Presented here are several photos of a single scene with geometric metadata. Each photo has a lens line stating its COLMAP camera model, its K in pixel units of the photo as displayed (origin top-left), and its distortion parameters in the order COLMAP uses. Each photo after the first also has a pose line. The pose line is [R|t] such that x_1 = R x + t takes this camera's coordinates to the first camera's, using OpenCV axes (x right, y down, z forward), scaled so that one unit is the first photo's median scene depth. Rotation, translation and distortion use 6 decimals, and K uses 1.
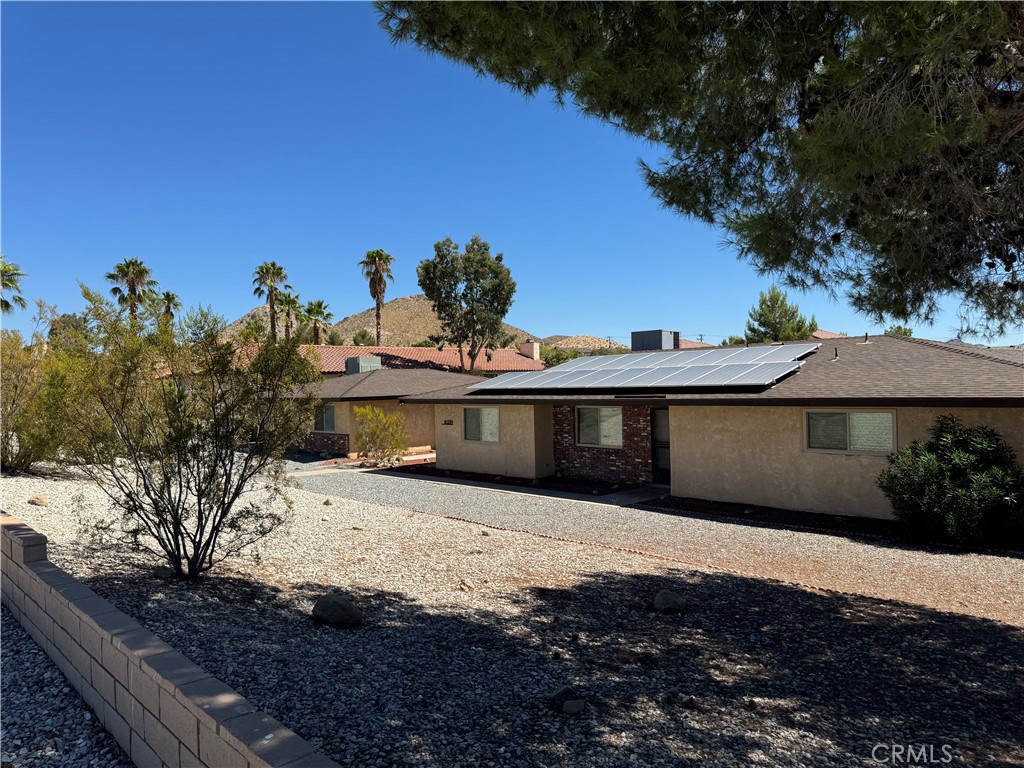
lens RADIAL K [[712.1, 0, 530.9], [0, 712.1, 393.3], [0, 0, 1]] dist [0.086831, -0.000330]
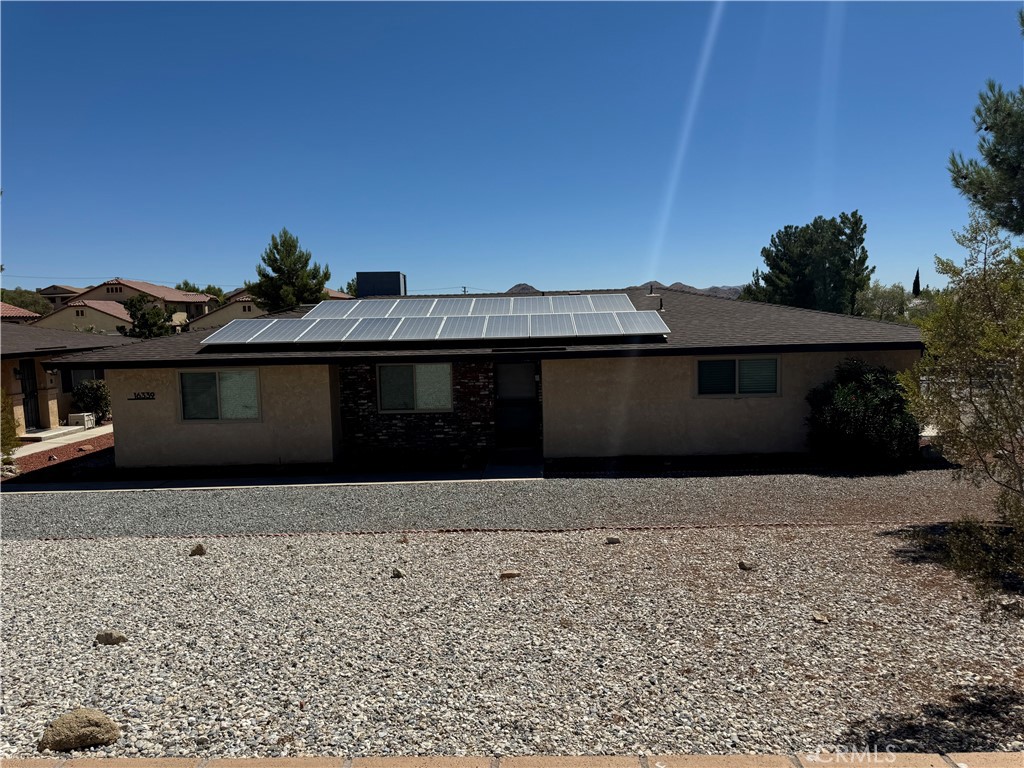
lens RADIAL K [[719.2, 0, 521.9], [0, 719.2, 382.9], [0, 0, 1]] dist [0.092918, -0.121656]
pose [[0.722348, -0.059396, 0.688974, -0.611260], [0.019410, 0.997653, 0.065657, -0.016484], [-0.691257, -0.034055, 0.721806, 0.507380]]
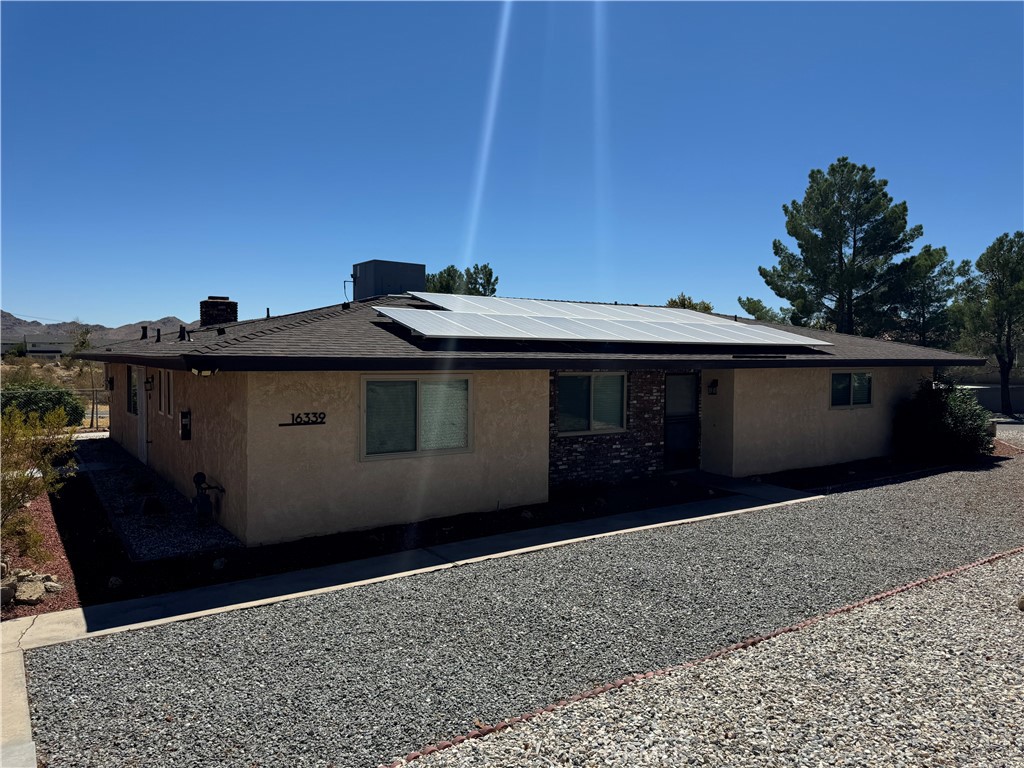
lens RADIAL K [[719.2, 0, 512.0], [0, 719.2, 384.0], [0, 0, 1]] dist [0.096355, -0.074184]
pose [[0.168957, -0.014568, 0.985516, -0.921028], [0.003347, 0.999893, 0.014207, 0.030166], [-0.985618, 0.000898, 0.168987, 1.526735]]
